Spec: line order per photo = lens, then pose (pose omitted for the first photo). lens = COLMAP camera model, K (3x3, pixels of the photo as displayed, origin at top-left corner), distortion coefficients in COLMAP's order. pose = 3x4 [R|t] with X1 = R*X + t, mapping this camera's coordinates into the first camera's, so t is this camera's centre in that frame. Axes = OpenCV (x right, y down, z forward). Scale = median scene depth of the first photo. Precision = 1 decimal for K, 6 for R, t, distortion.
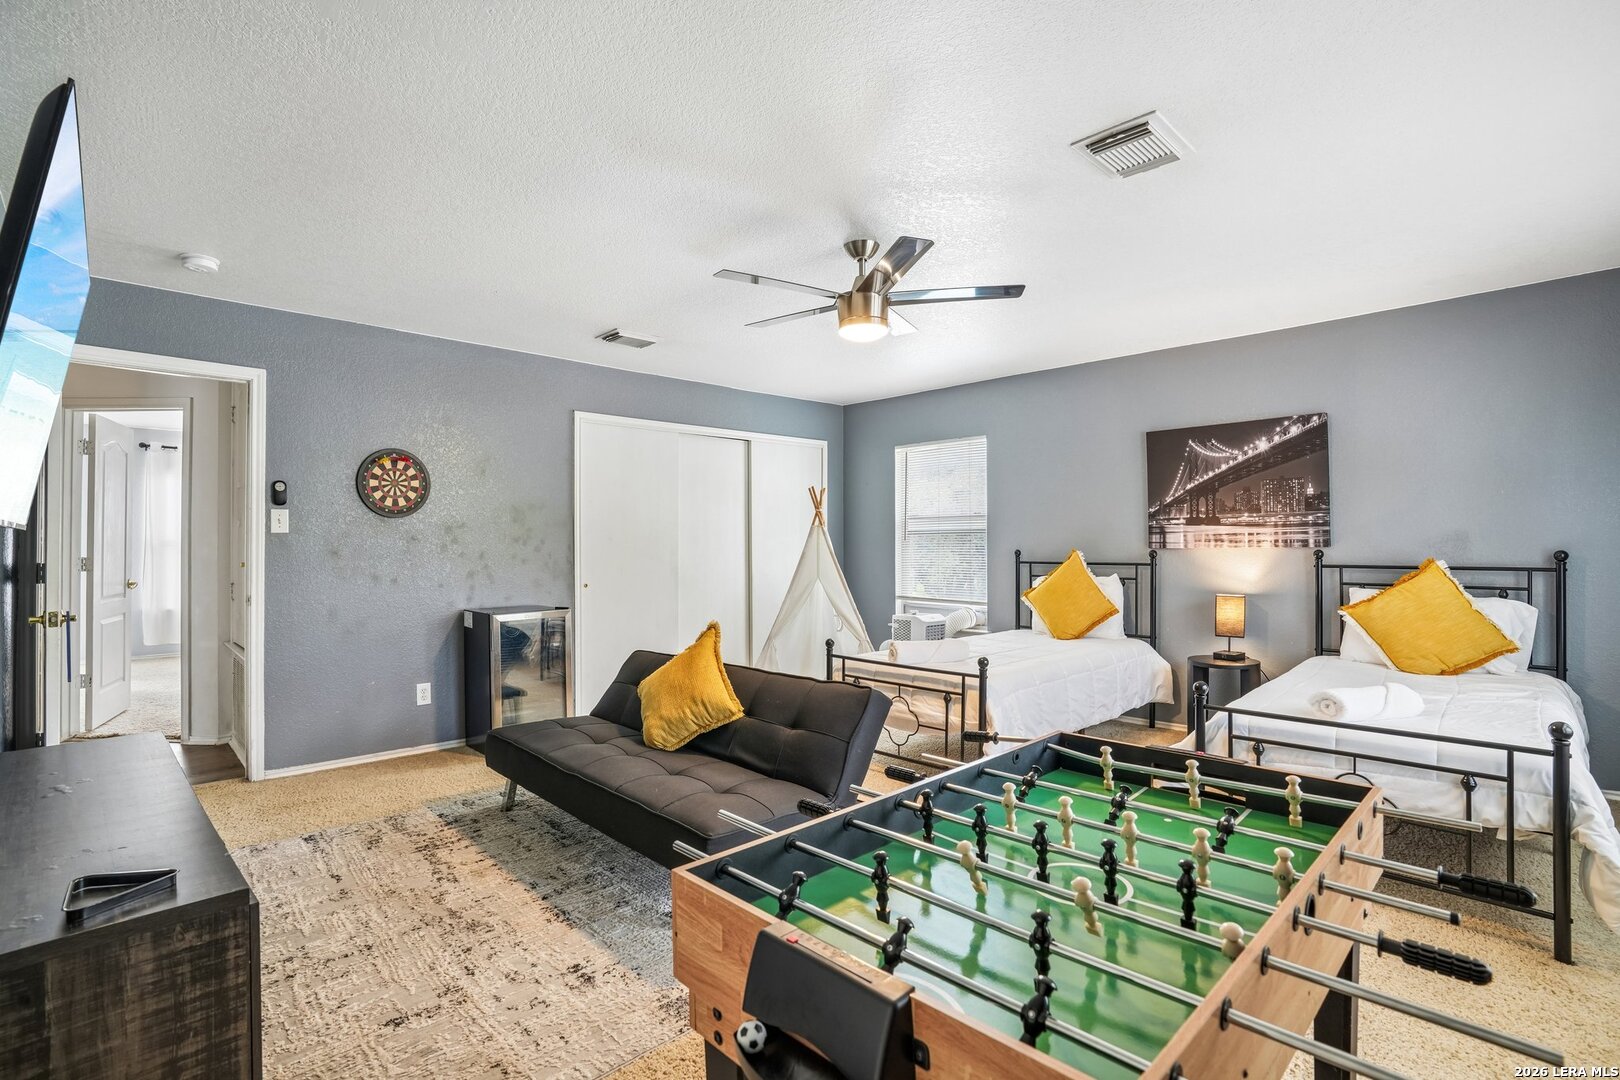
lens RADIAL K [[742.9, 0, 806.7], [0, 742.9, 540.4], [0, 0, 1]] dist [-0.060935, 0.022447]
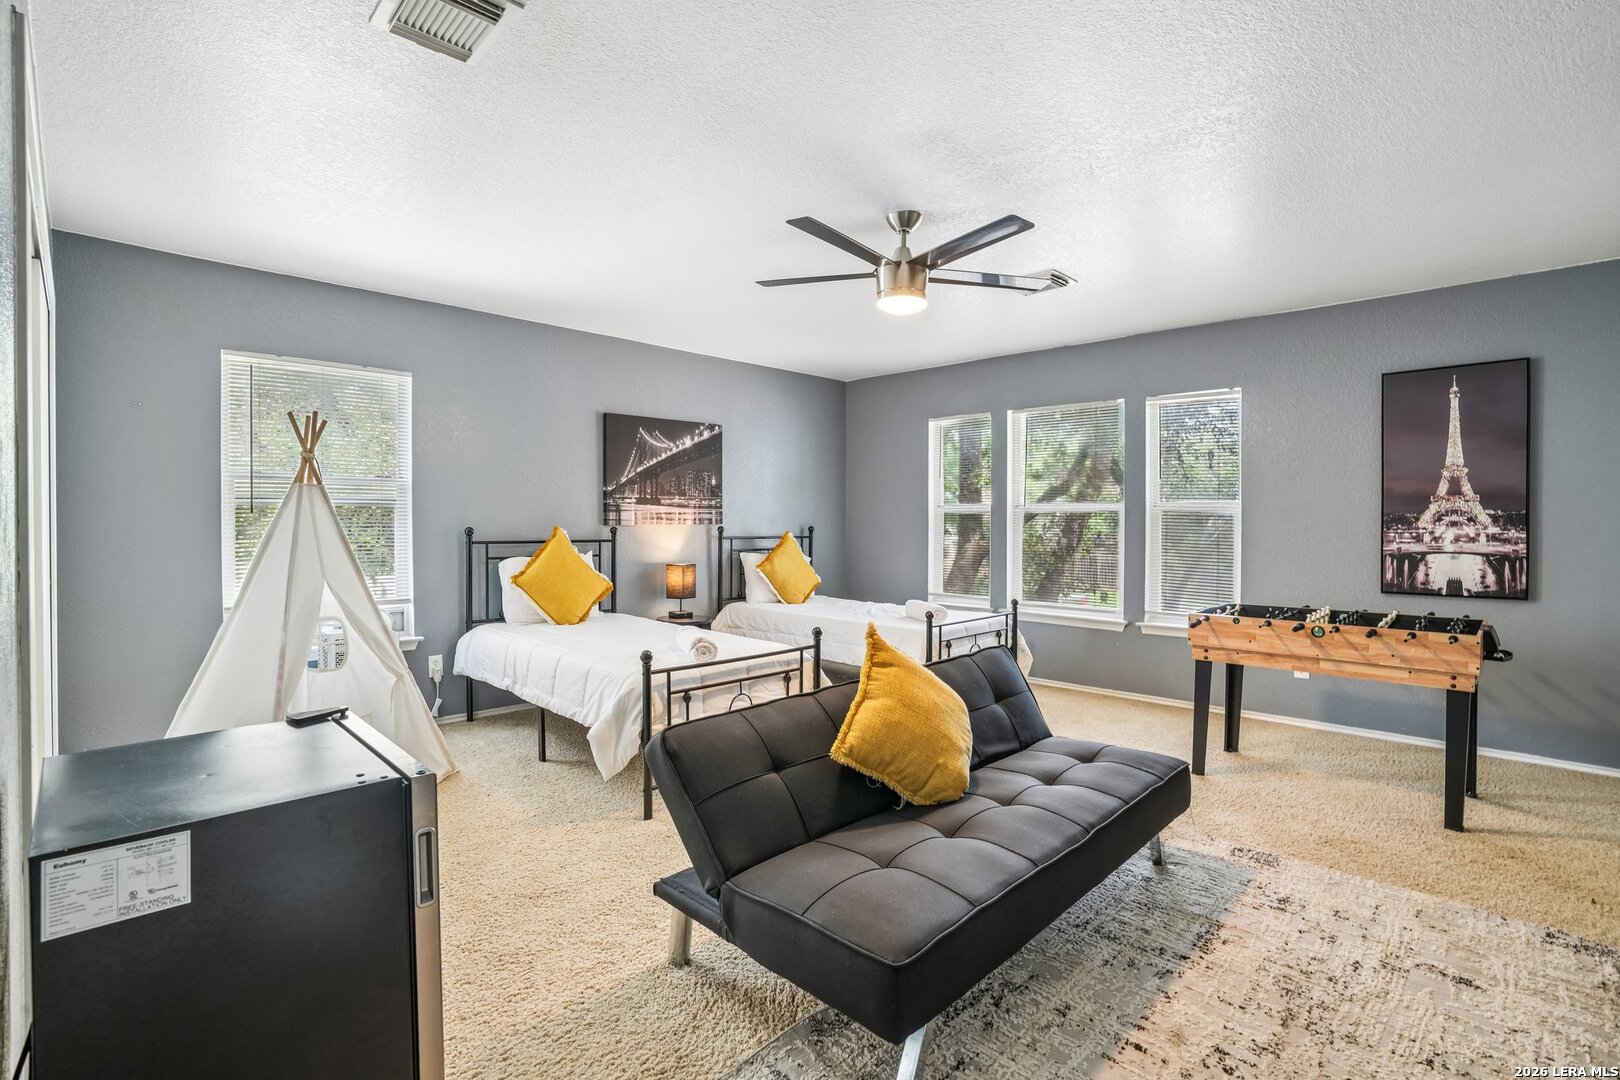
lens RADIAL K [[742.9, 0, 806.7], [0, 742.9, 540.4], [0, 0, 1]] dist [-0.060935, 0.022447]
pose [[-0.009733, -0.020166, 0.999749, -0.649114], [-0.009591, 0.999753, 0.020072, 0.009610], [-0.999907, -0.009394, -0.009924, 0.810500]]
